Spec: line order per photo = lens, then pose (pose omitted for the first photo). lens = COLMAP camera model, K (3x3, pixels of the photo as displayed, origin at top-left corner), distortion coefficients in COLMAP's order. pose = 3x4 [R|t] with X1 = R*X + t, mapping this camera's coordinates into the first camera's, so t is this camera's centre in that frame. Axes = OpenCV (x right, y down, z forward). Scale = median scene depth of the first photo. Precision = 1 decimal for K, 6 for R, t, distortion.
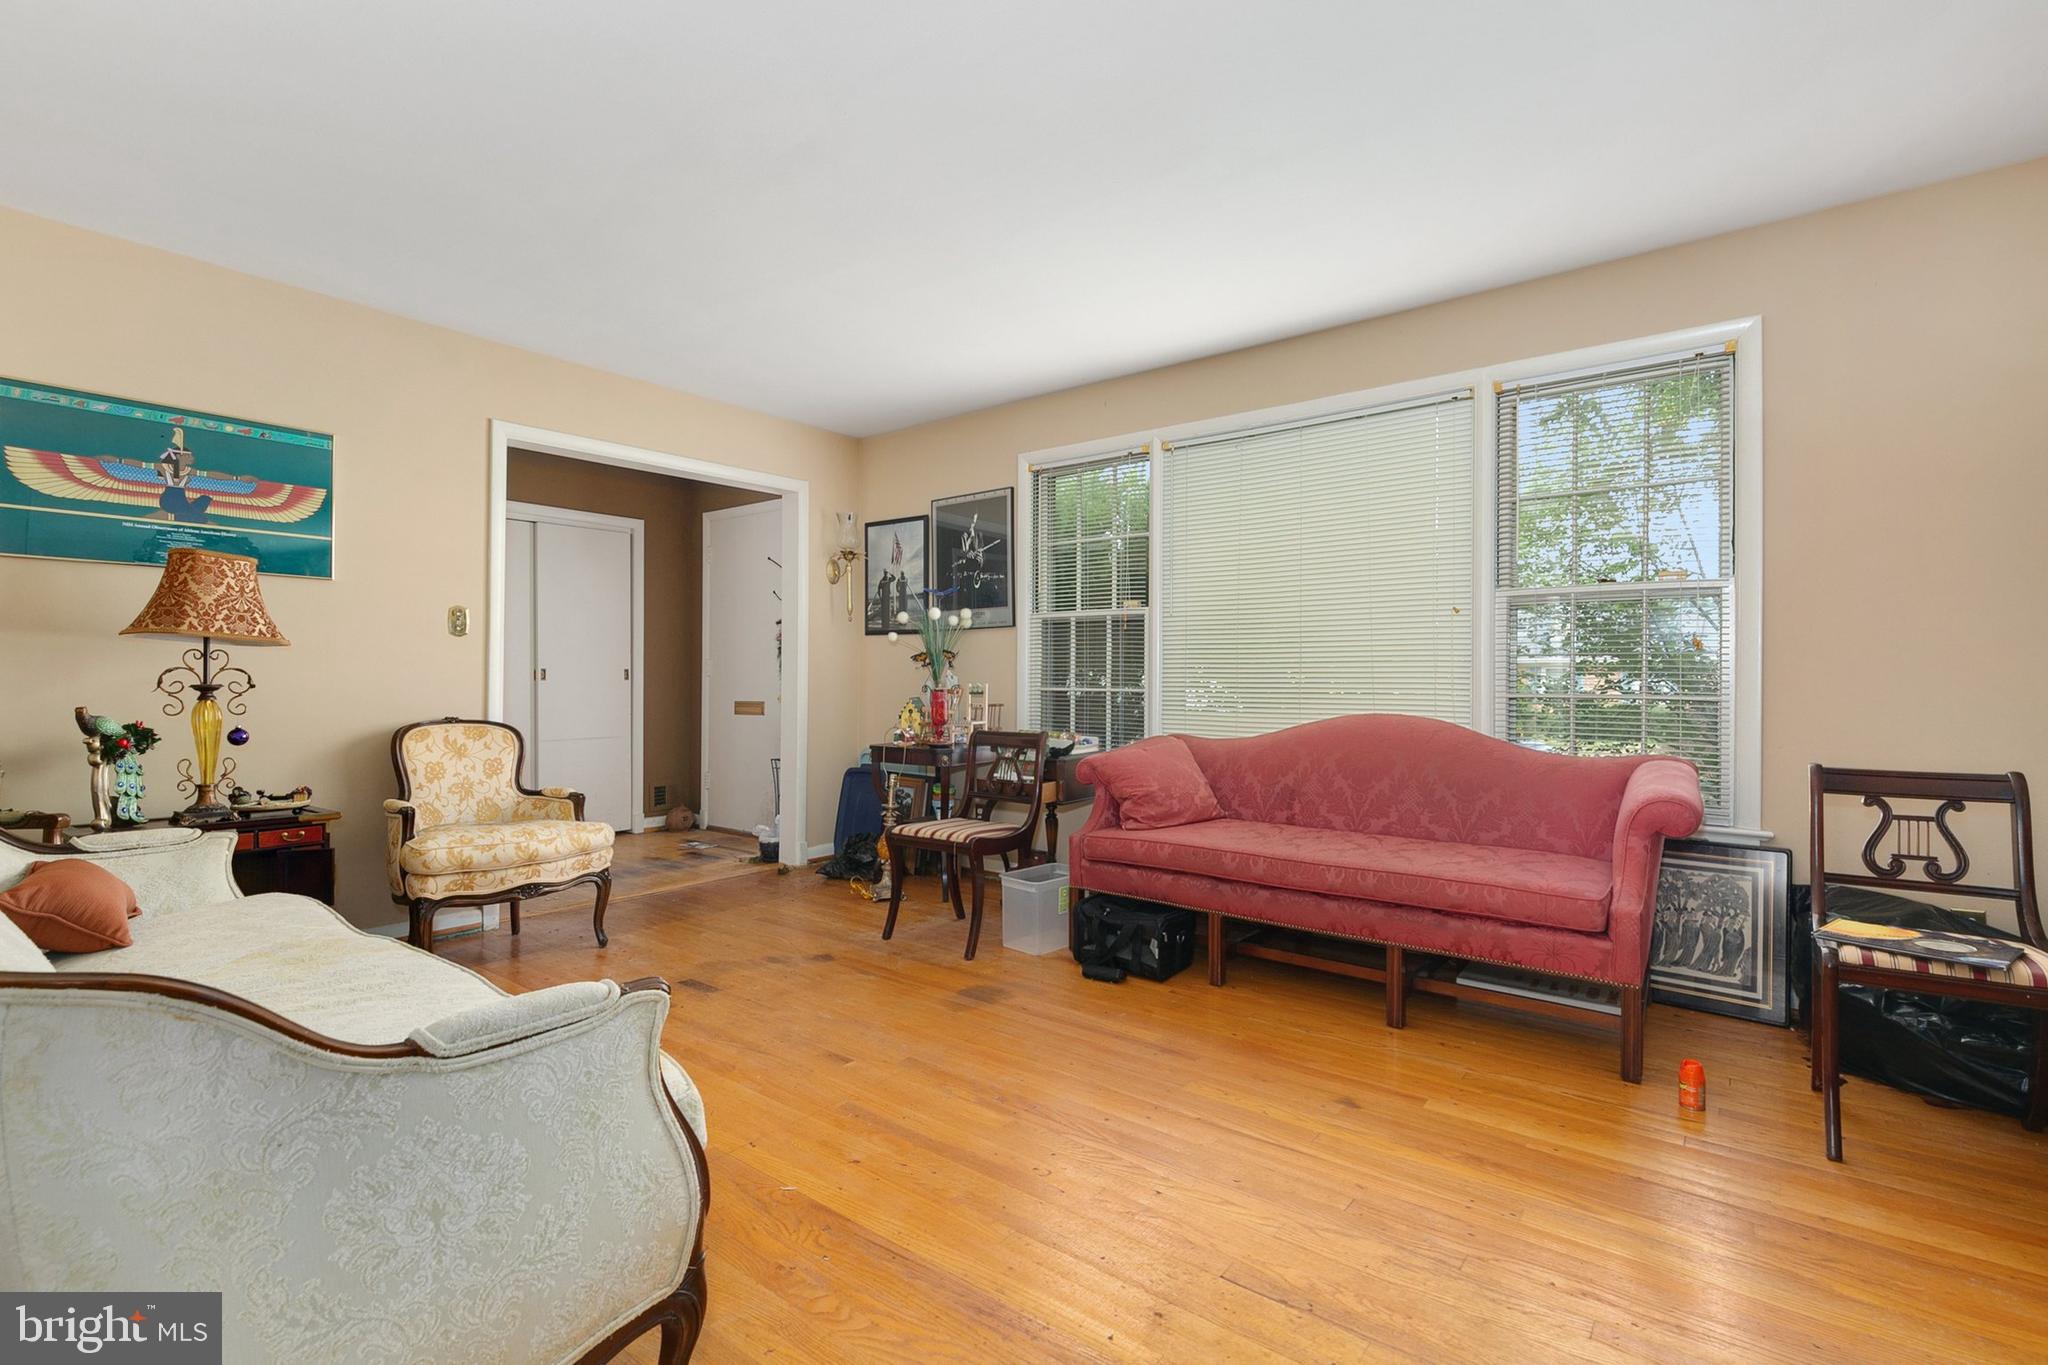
lens RADIAL K [[918.1, 0, 1023.5], [0, 918.1, 680.3], [0, 0, 1]] dist [0.008194, -0.002071]
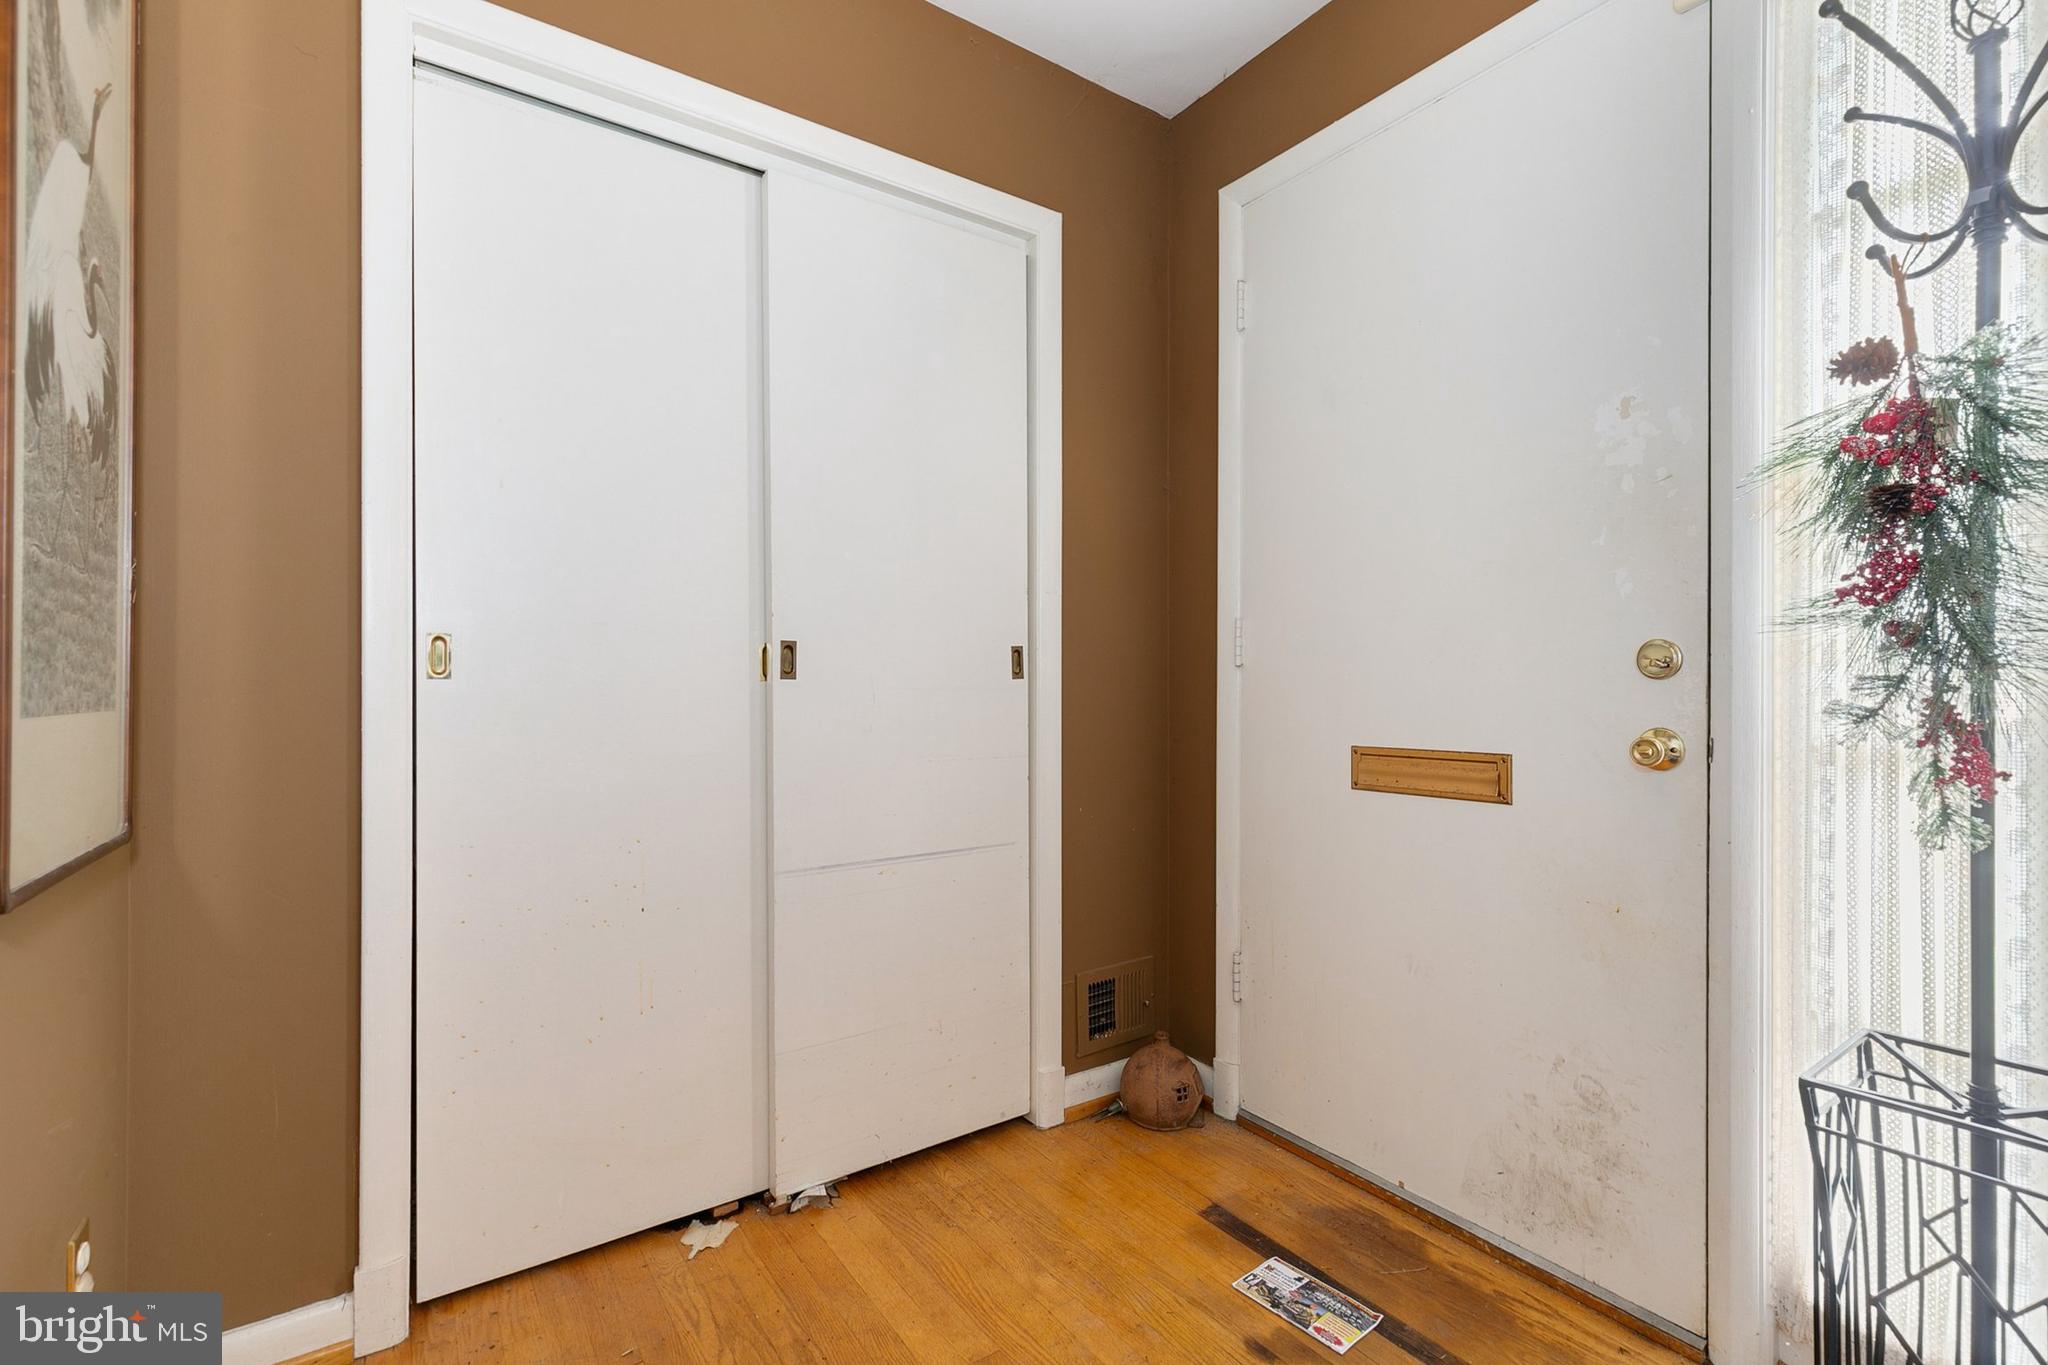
lens RADIAL K [[918.1, 0, 1023.4], [0, 918.1, 686.9], [0, 0, 1]] dist [0.008194, -0.002071]
pose [[0.961136, -0.000972, -0.276074, -0.331676], [0.002123, 0.999990, 0.003872, 0.001437], [0.276067, -0.004308, 0.961129, 0.664893]]
